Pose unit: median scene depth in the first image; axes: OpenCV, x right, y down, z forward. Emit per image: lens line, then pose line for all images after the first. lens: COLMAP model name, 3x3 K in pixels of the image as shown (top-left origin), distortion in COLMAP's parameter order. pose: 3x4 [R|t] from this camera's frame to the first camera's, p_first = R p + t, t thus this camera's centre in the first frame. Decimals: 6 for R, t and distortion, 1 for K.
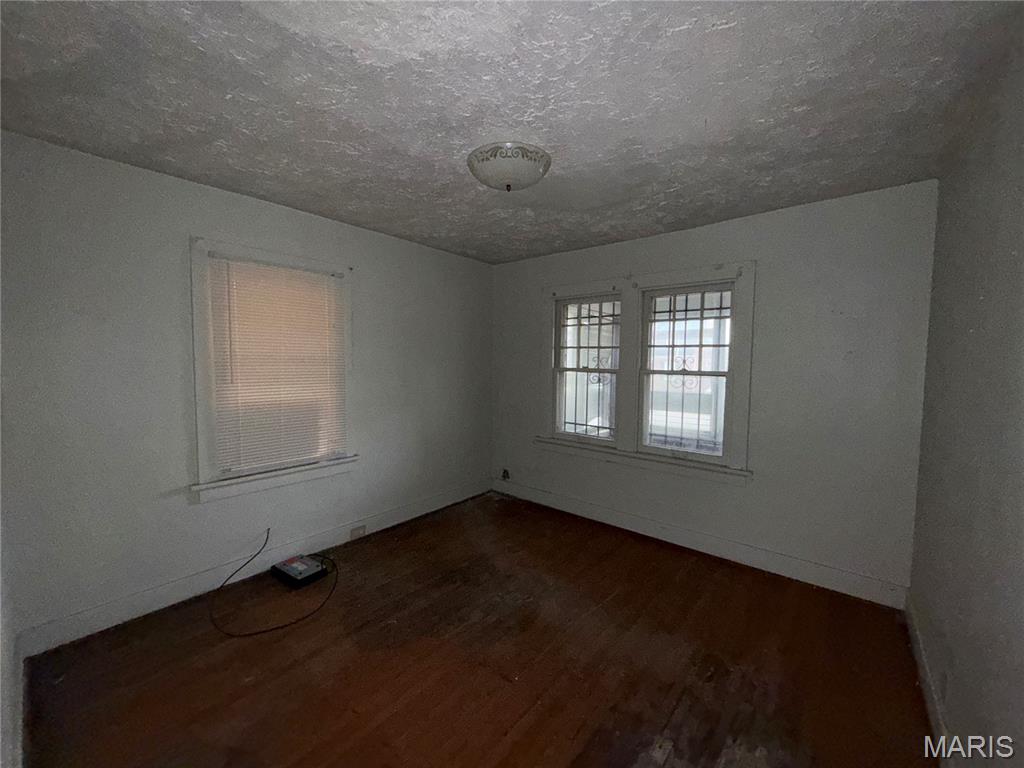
lens RADIAL K [[404.5, 0, 512.0], [0, 404.5, 384.3], [0, 0, 1]] dist [0.000443, -0.000039]
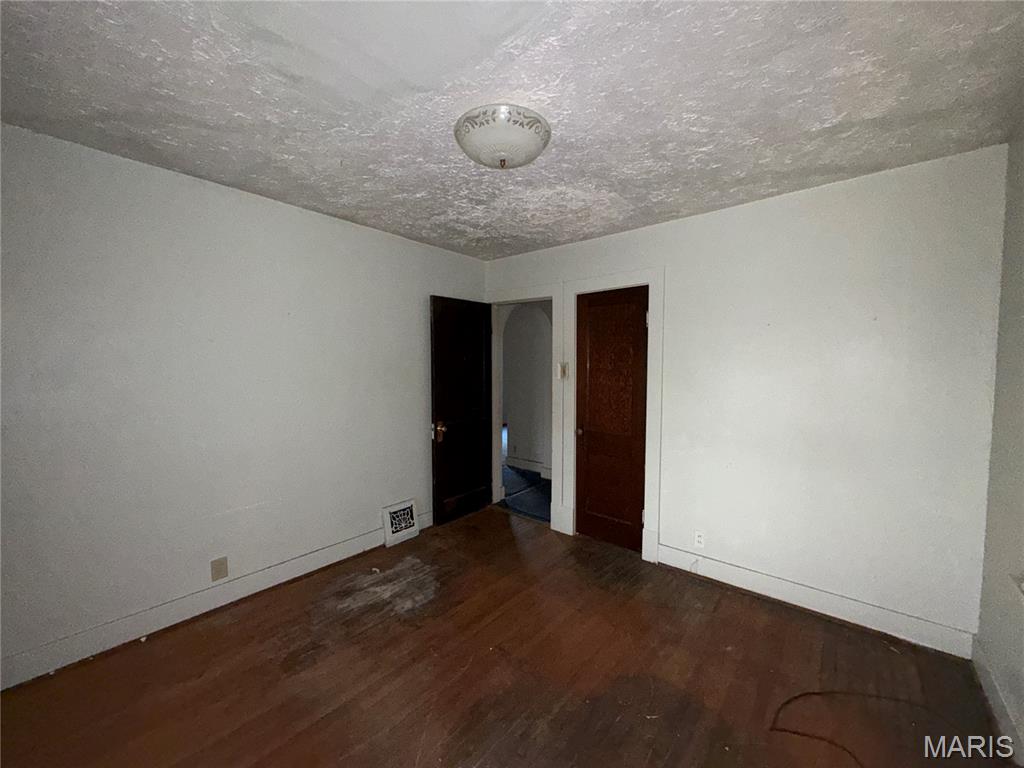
lens RADIAL K [[404.5, 0, 511.6], [0, 404.5, 383.9], [0, 0, 1]] dist [0.000443, -0.000039]
pose [[-0.999932, -0.010410, 0.005210, -0.043006], [-0.009755, 0.993549, 0.112982, -0.118488], [-0.006352, 0.112924, -0.993583, 1.970427]]
